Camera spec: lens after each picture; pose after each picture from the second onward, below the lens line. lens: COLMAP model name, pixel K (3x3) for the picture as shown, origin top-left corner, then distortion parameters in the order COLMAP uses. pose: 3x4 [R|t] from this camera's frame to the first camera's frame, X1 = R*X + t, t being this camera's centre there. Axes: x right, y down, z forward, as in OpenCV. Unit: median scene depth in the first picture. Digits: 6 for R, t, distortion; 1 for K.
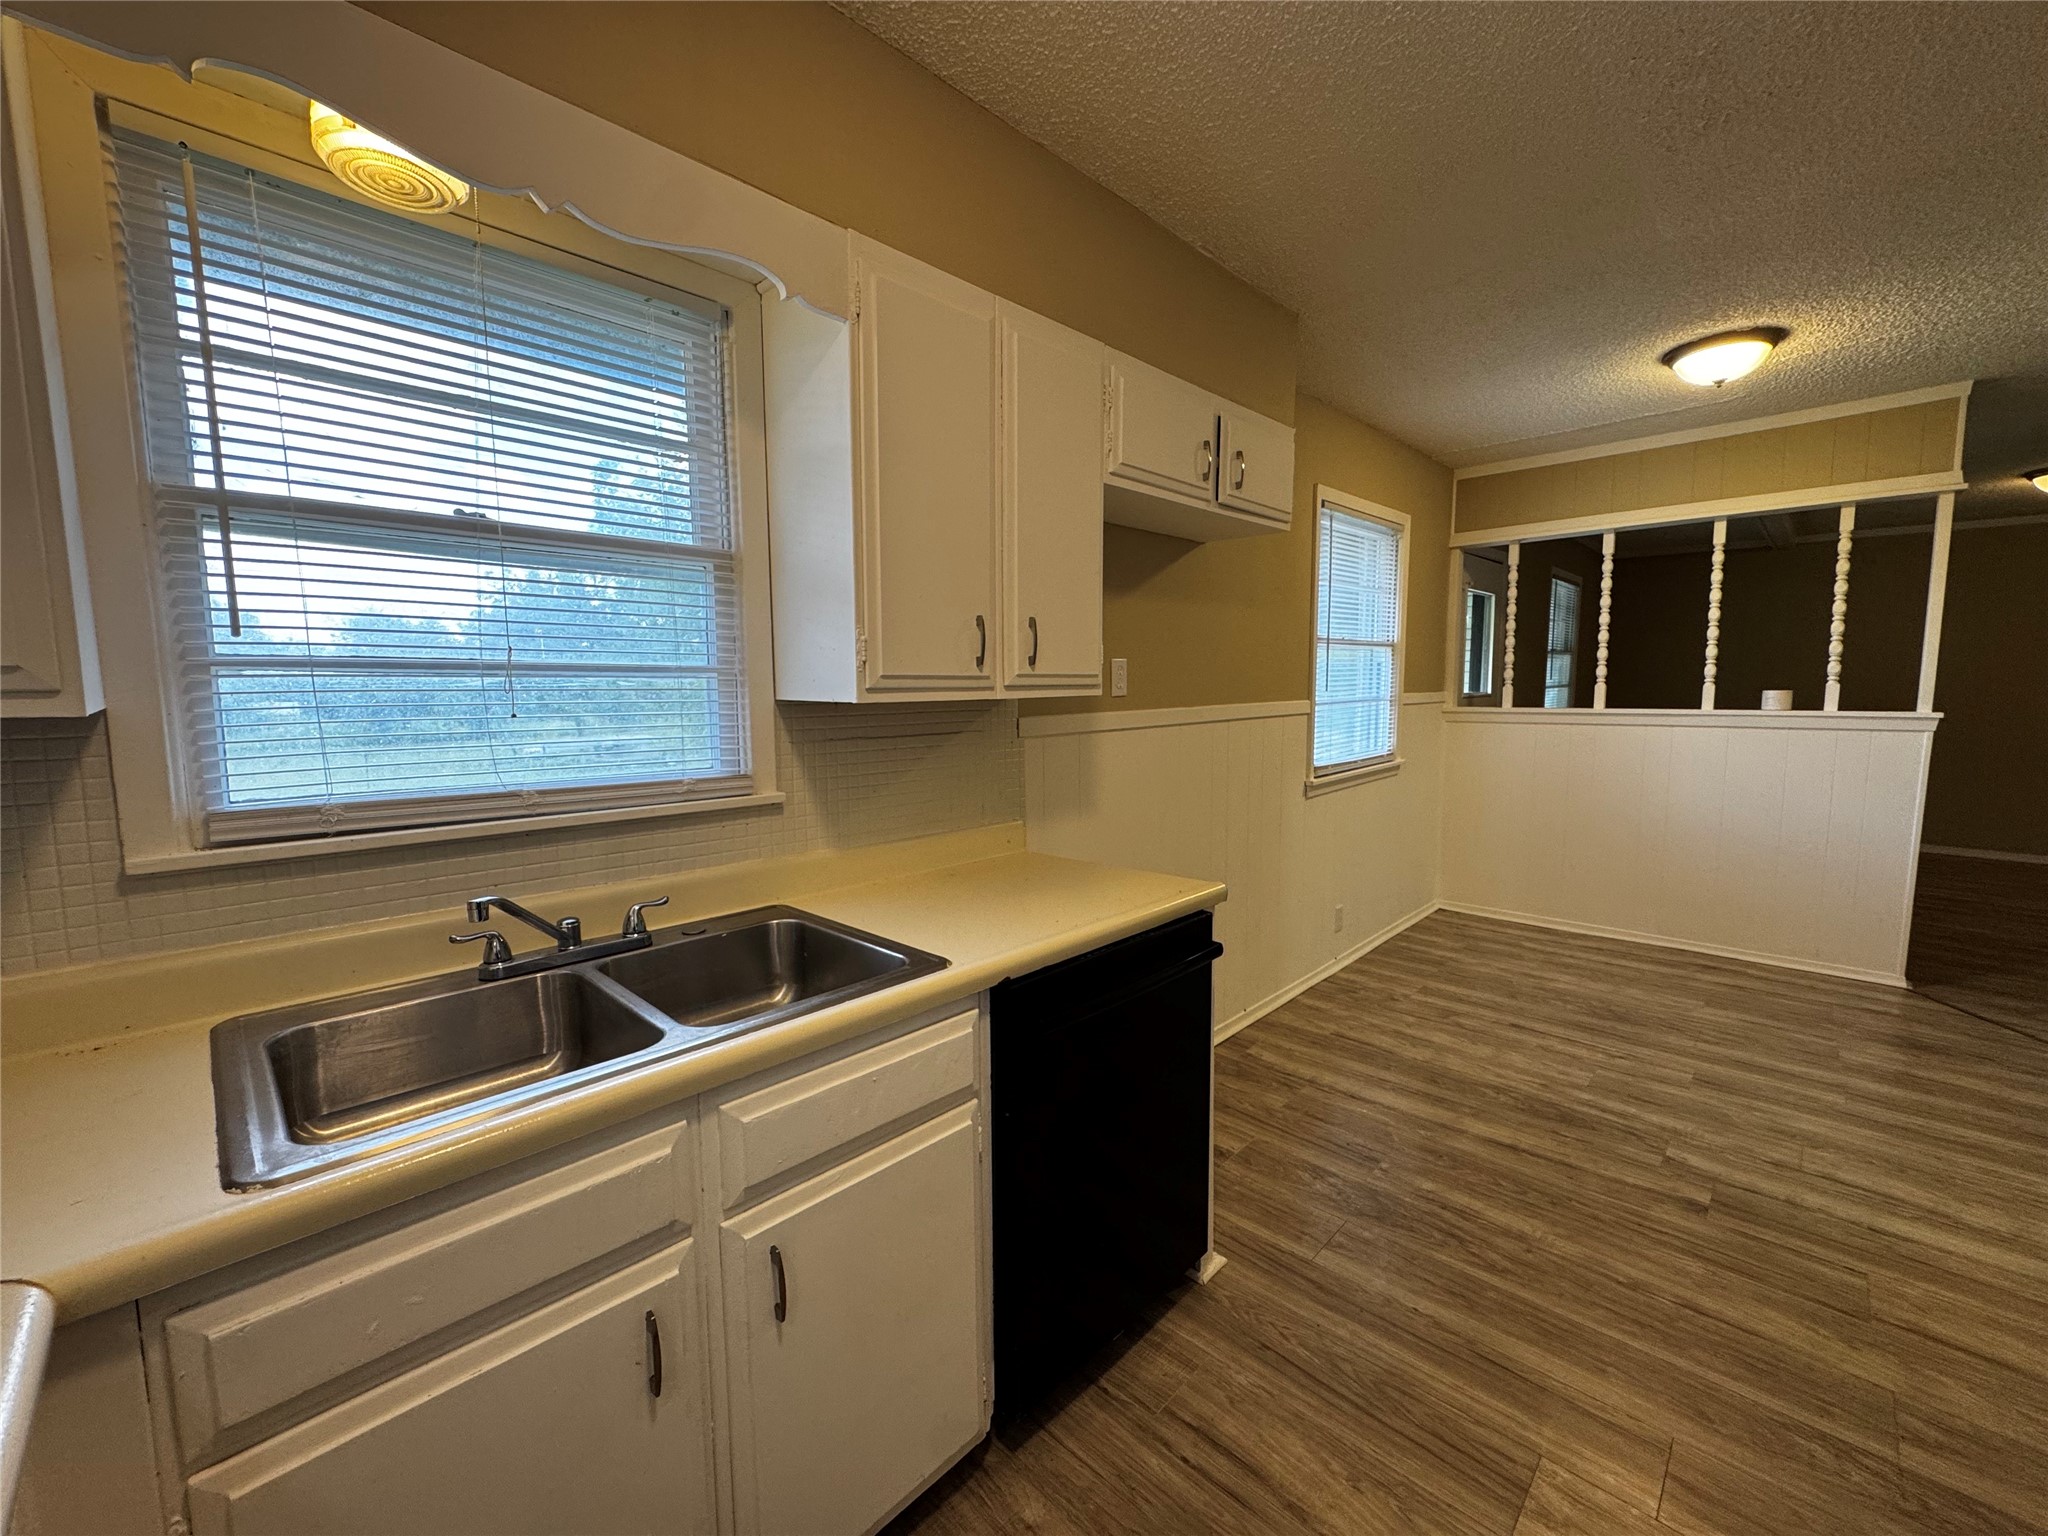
lens RADIAL K [[814.4, 0, 1024.0], [0, 814.4, 769.4], [0, 0, 1]] dist [-0.002433, -0.000211]
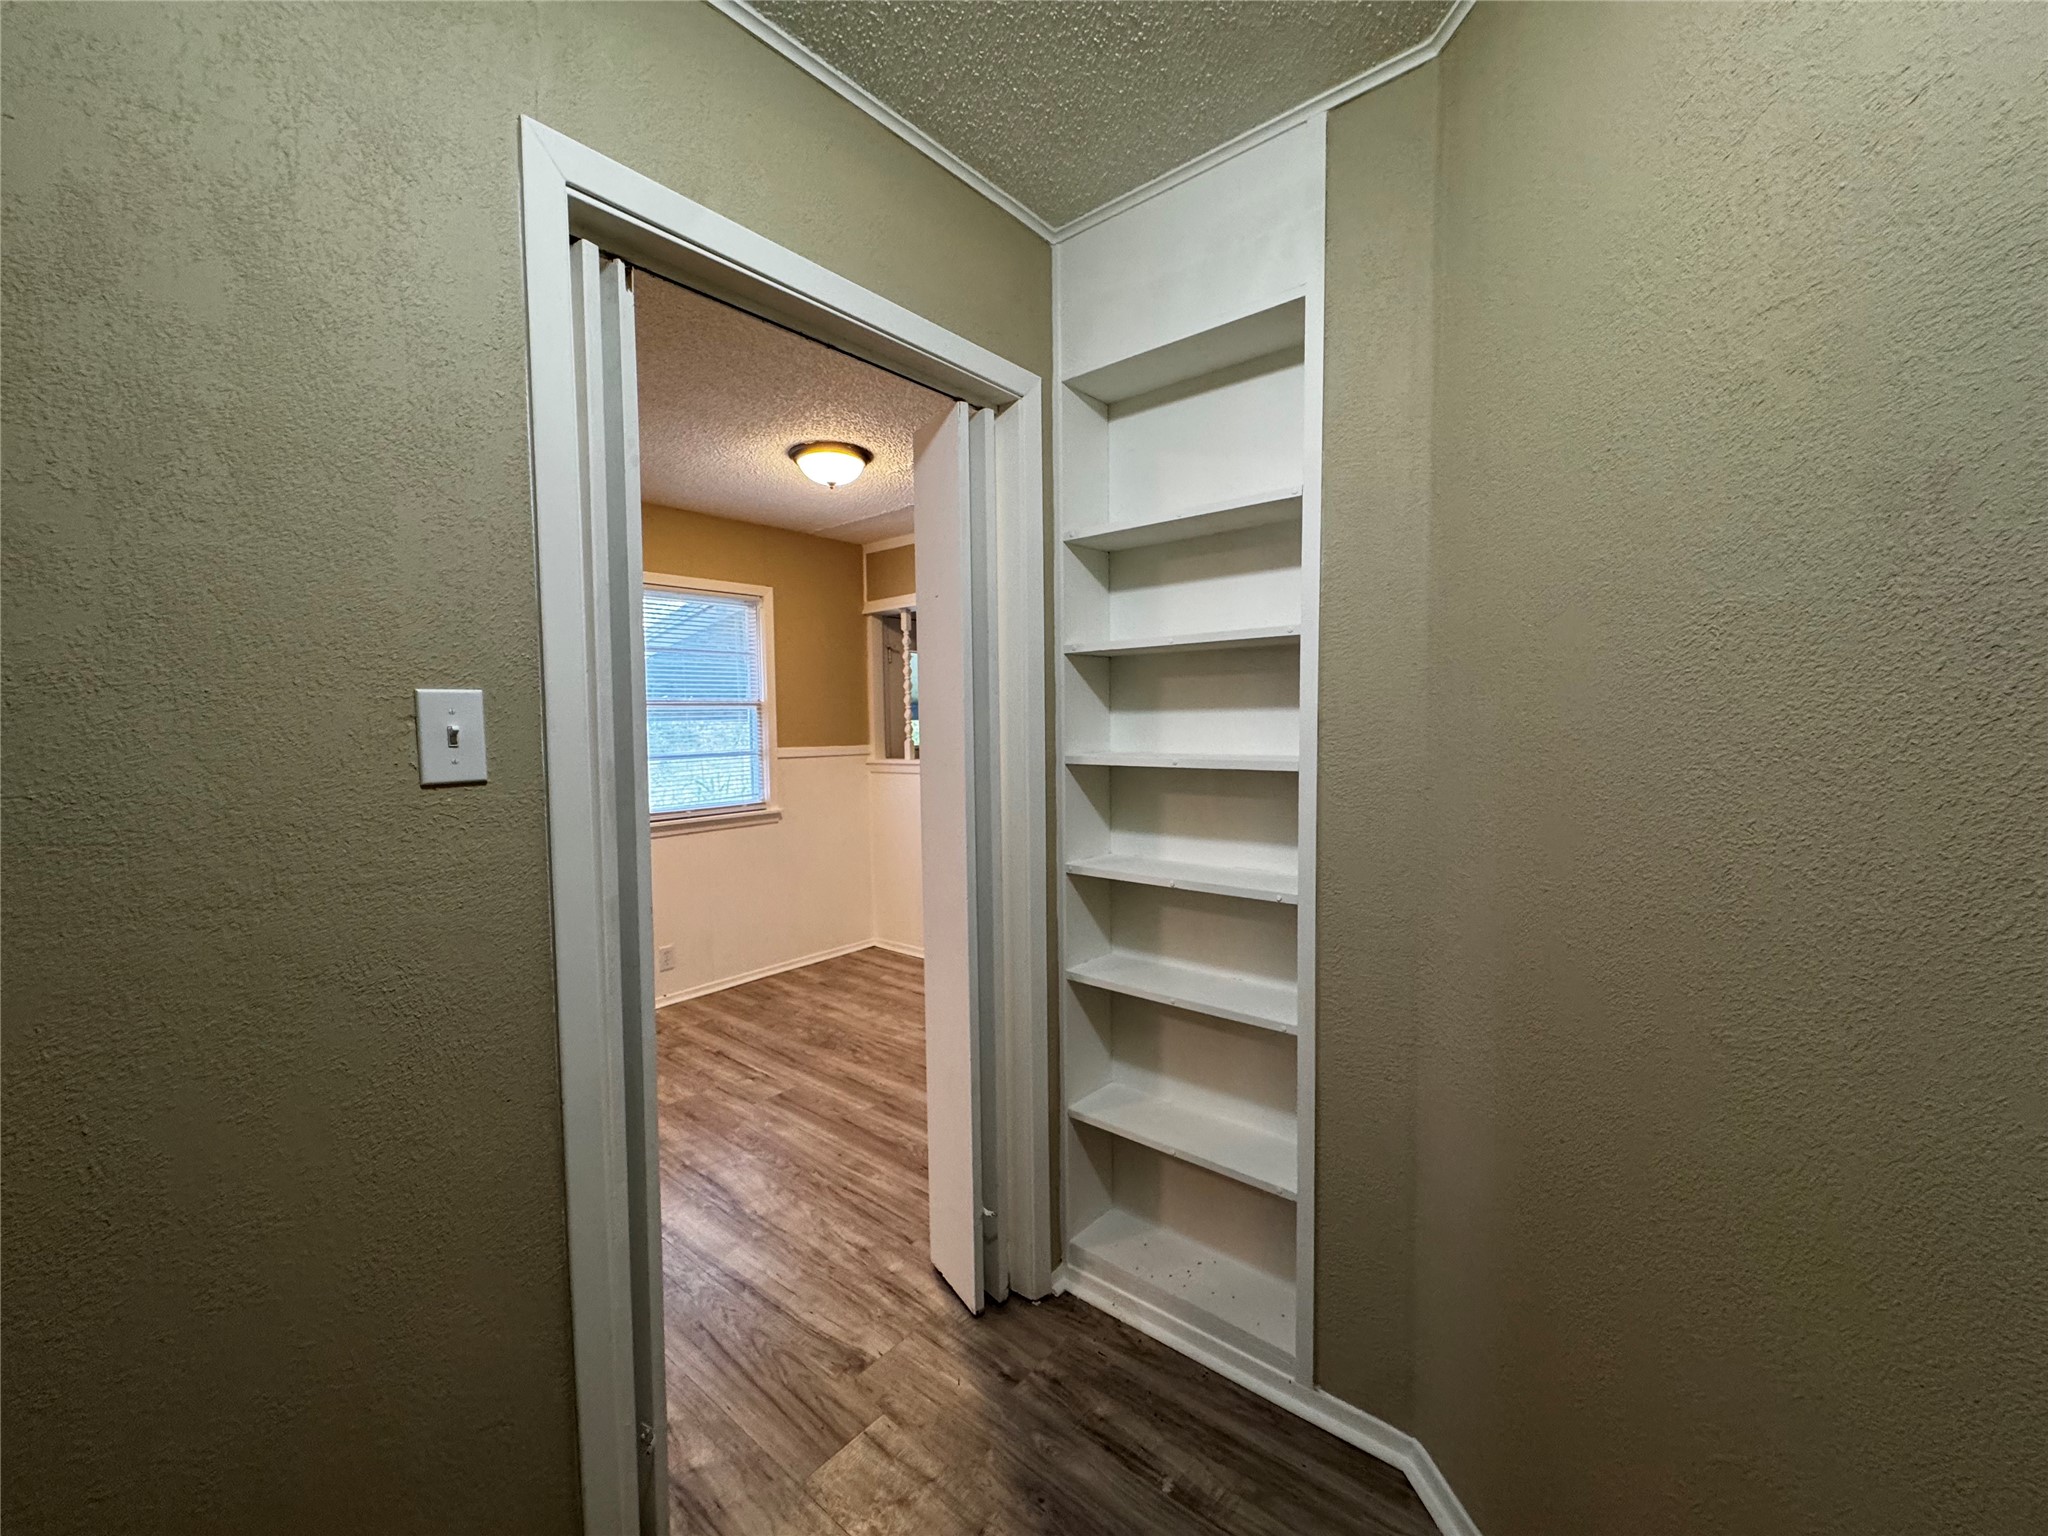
lens RADIAL K [[814.4, 0, 1020.0], [0, 814.4, 801.0], [0, 0, 1]] dist [-0.002433, -0.000211]
pose [[0.996873, -0.012101, 0.078094, 0.998067], [0.013277, 0.999806, -0.014553, -0.002886], [-0.077902, 0.015544, 0.996840, -0.138995]]
